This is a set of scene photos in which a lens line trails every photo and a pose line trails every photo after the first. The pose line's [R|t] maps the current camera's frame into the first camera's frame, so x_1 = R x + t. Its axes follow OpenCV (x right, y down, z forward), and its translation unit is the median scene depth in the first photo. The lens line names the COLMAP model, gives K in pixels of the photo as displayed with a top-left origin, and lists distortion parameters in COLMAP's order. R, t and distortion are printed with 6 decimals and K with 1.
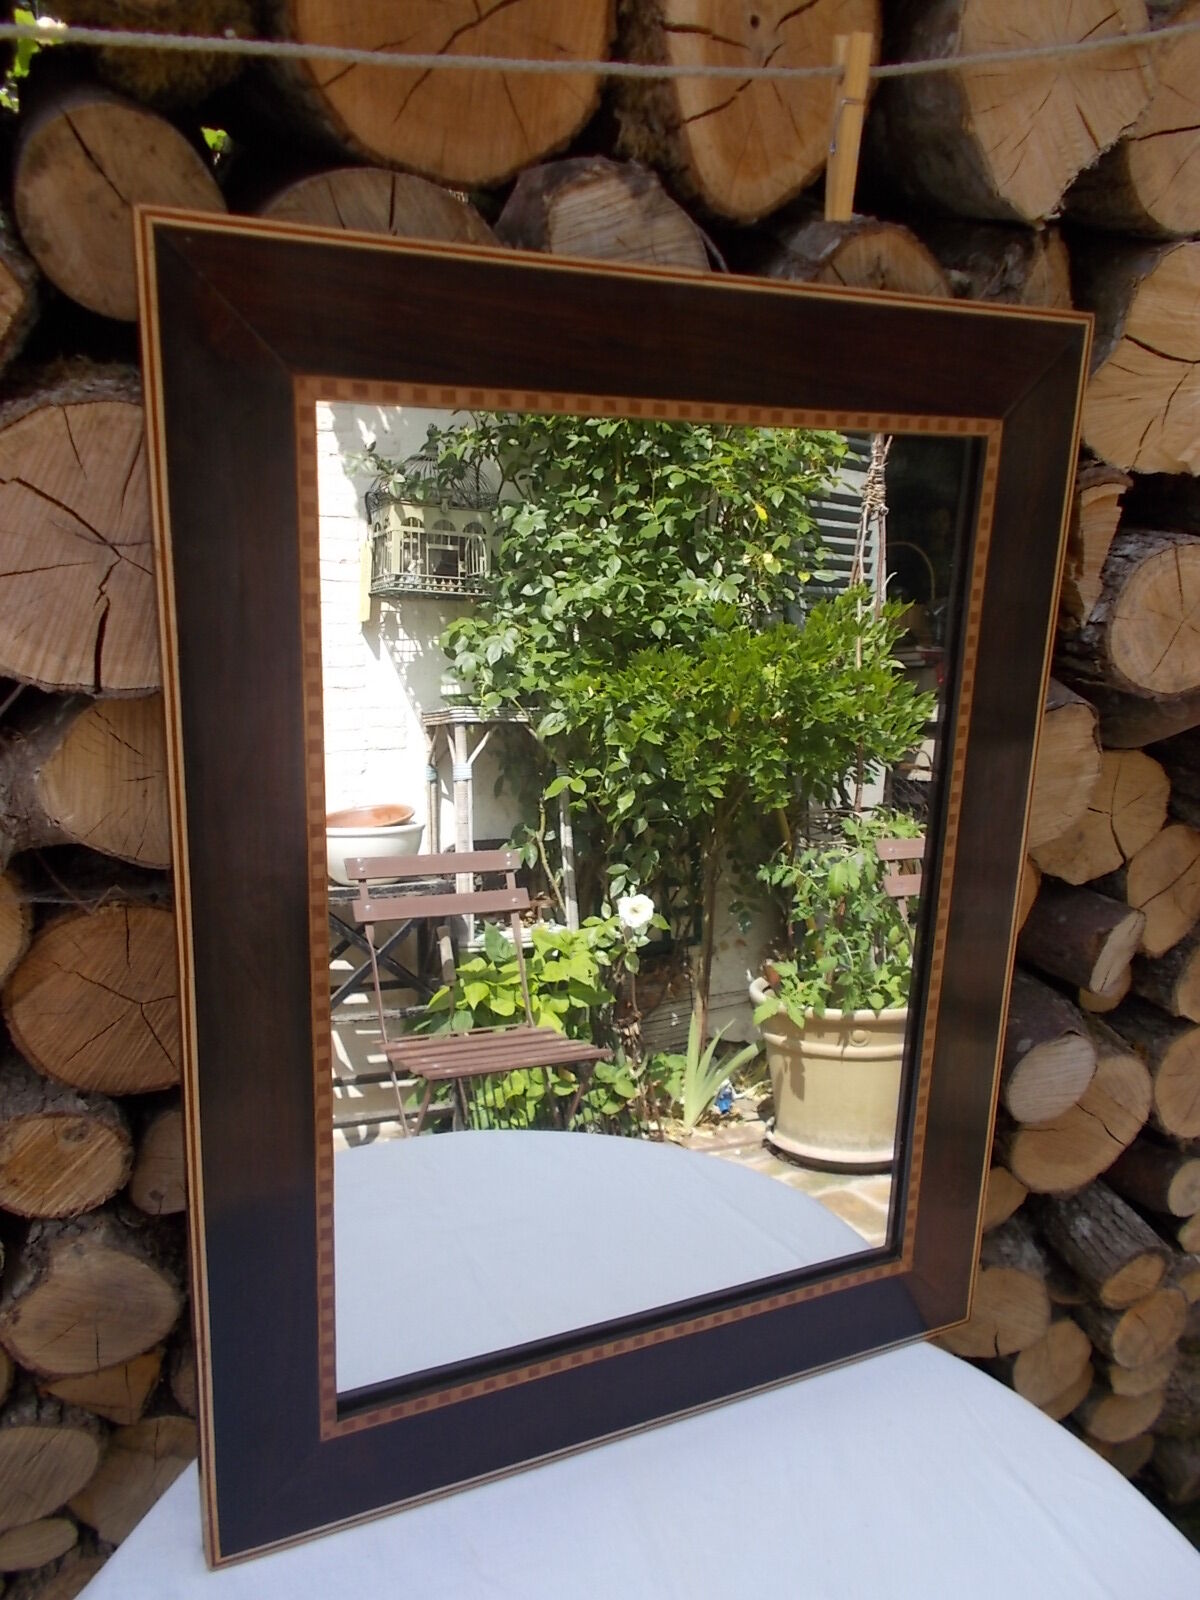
lens RADIAL K [[1221.7, 0, 600.0], [0, 1221.7, 800.0], [0, 0, 1]] dist [0.043165, -0.042349]
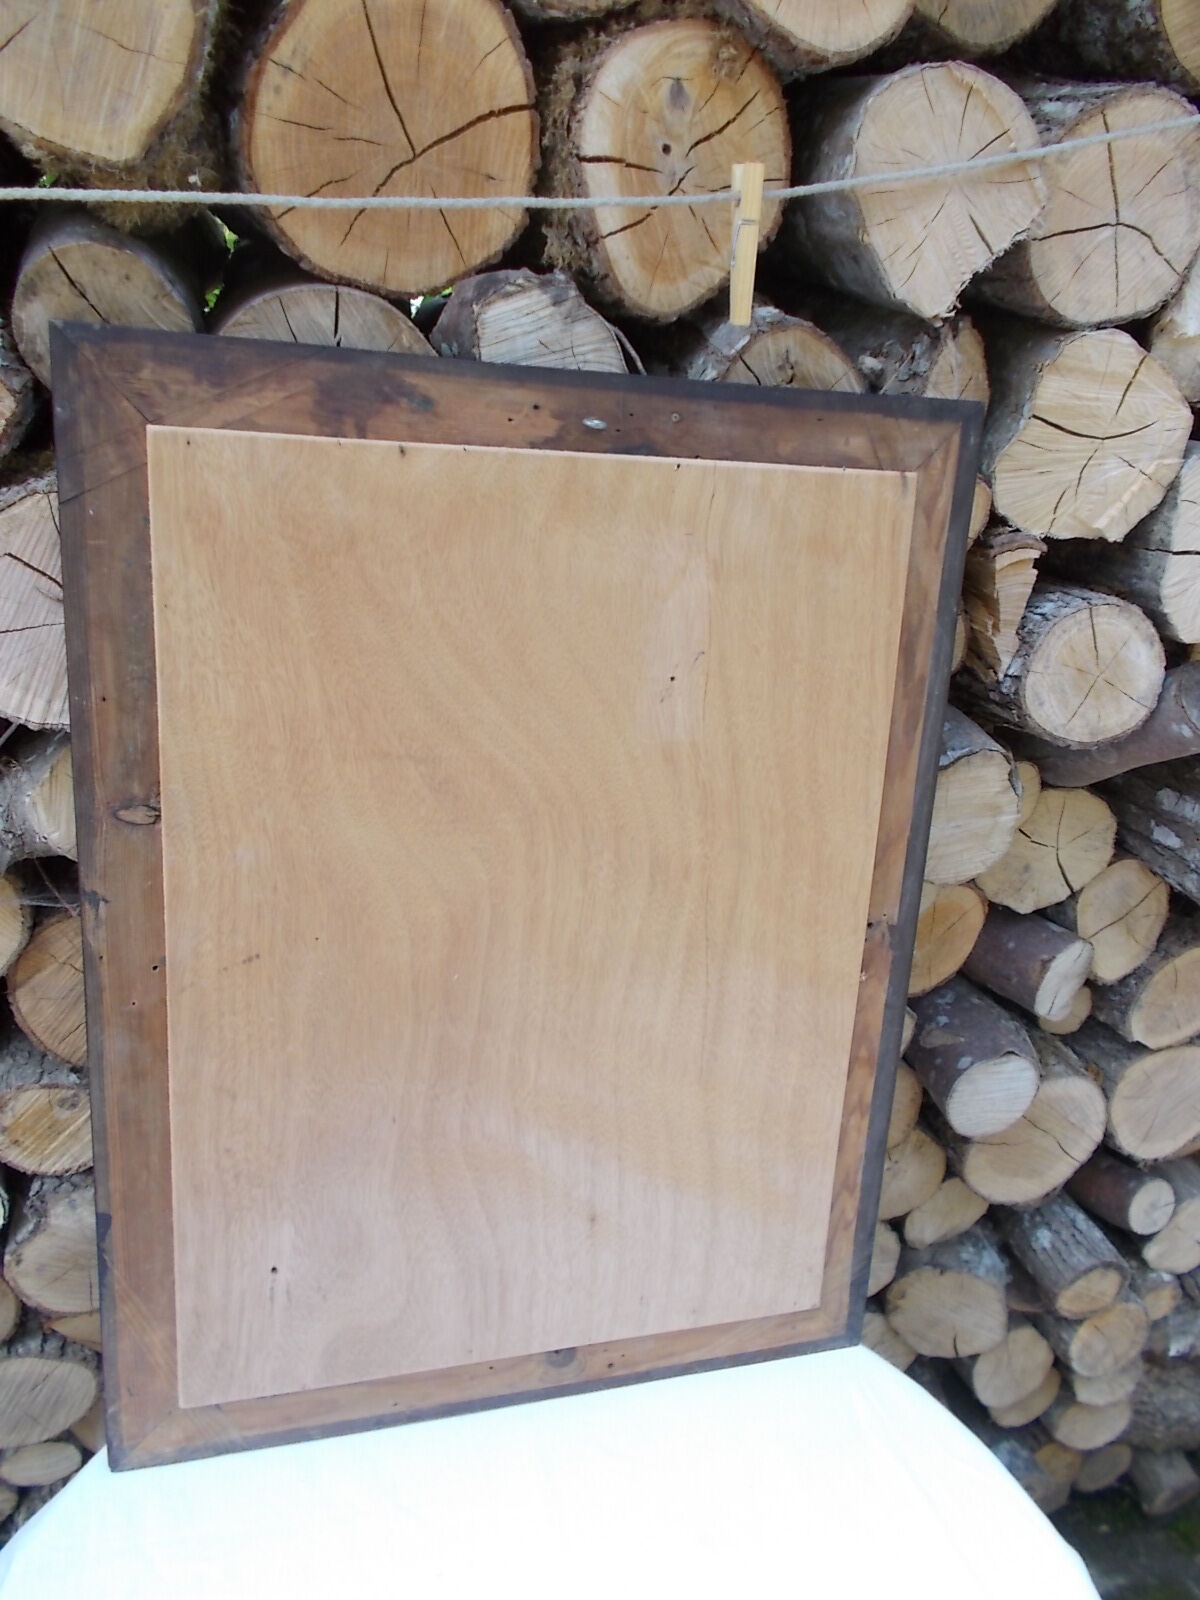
lens RADIAL K [[1221.7, 0, 600.0], [0, 1221.7, 800.0], [0, 0, 1]] dist [0.043165, -0.042349]
pose [[0.997136, 0.032501, -0.068290, 0.127408], [-0.031990, 0.999451, 0.008566, -0.035032], [0.068531, -0.006357, 0.997629, -0.103213]]
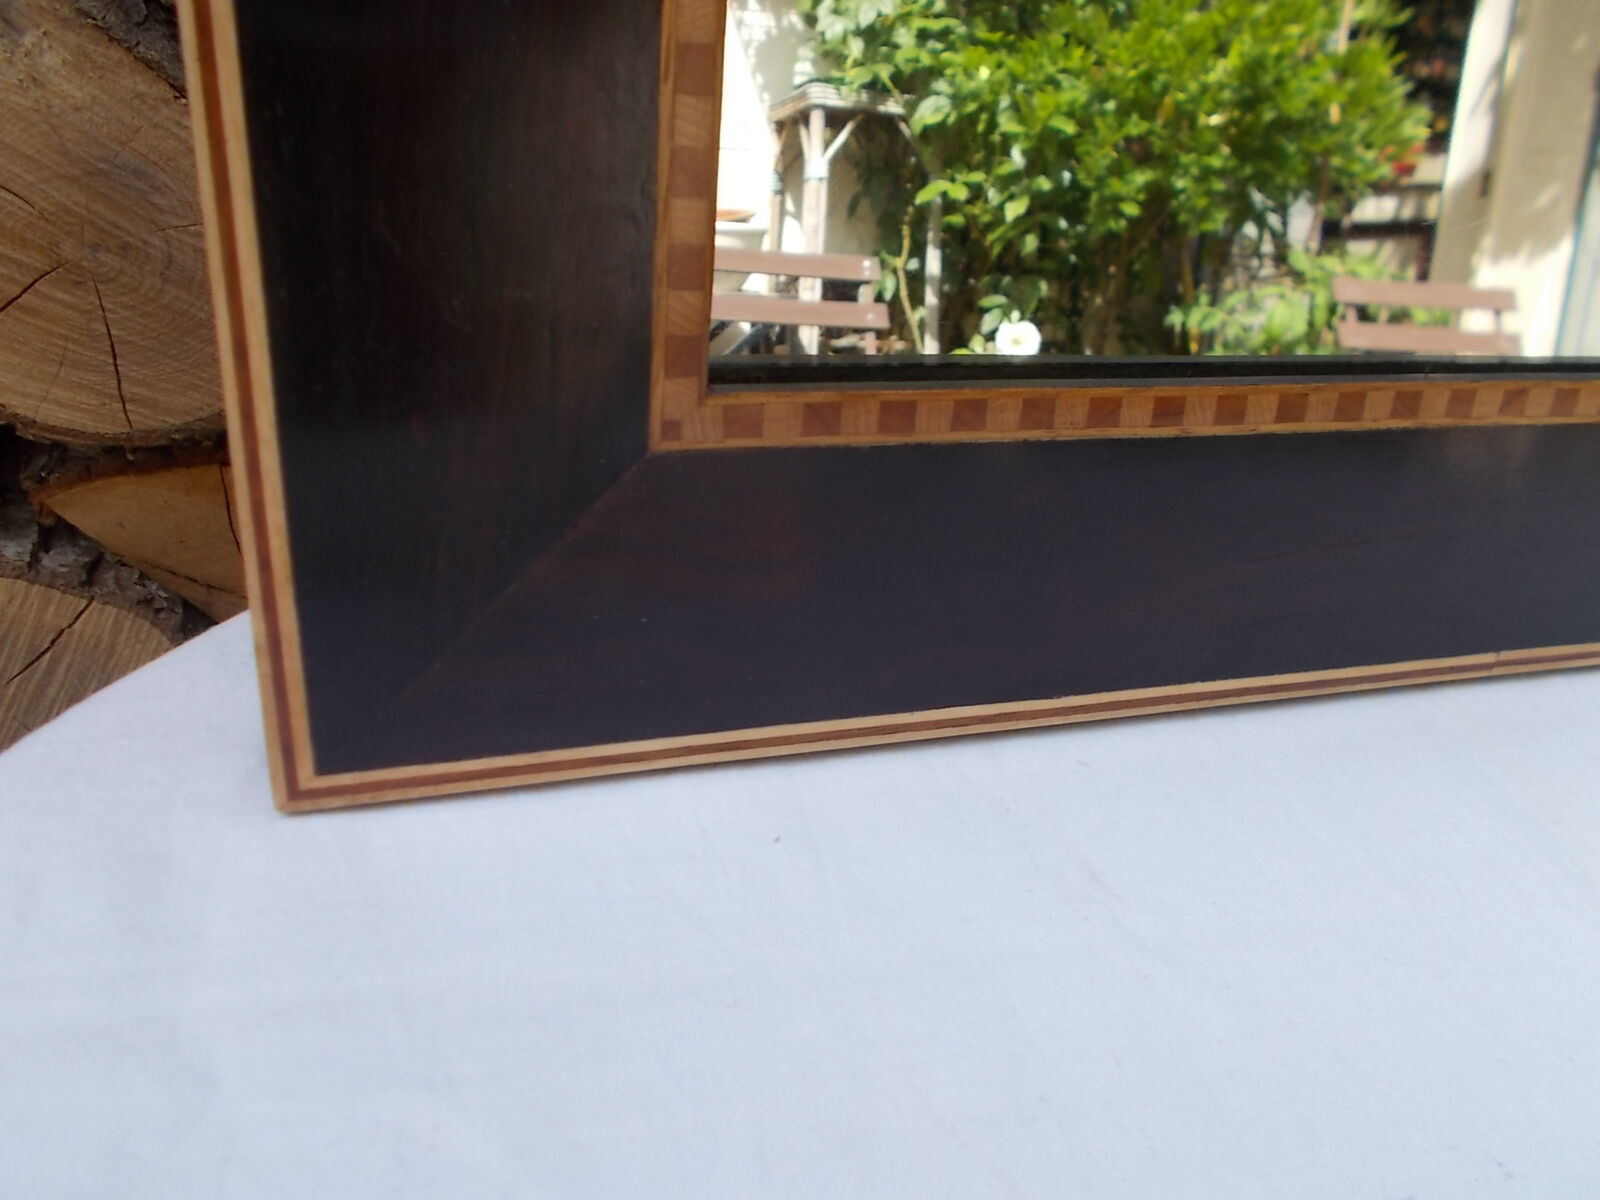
lens RADIAL K [[1221.7, 0, 800.0], [0, 1221.7, 600.0], [0, 0, 1]] dist [0.043165, -0.042349]
pose [[0.992446, 0.094060, -0.078762, -0.142432], [-0.076338, 0.976048, 0.203722, 0.427225], [0.096038, -0.196171, 0.975855, 0.616295]]
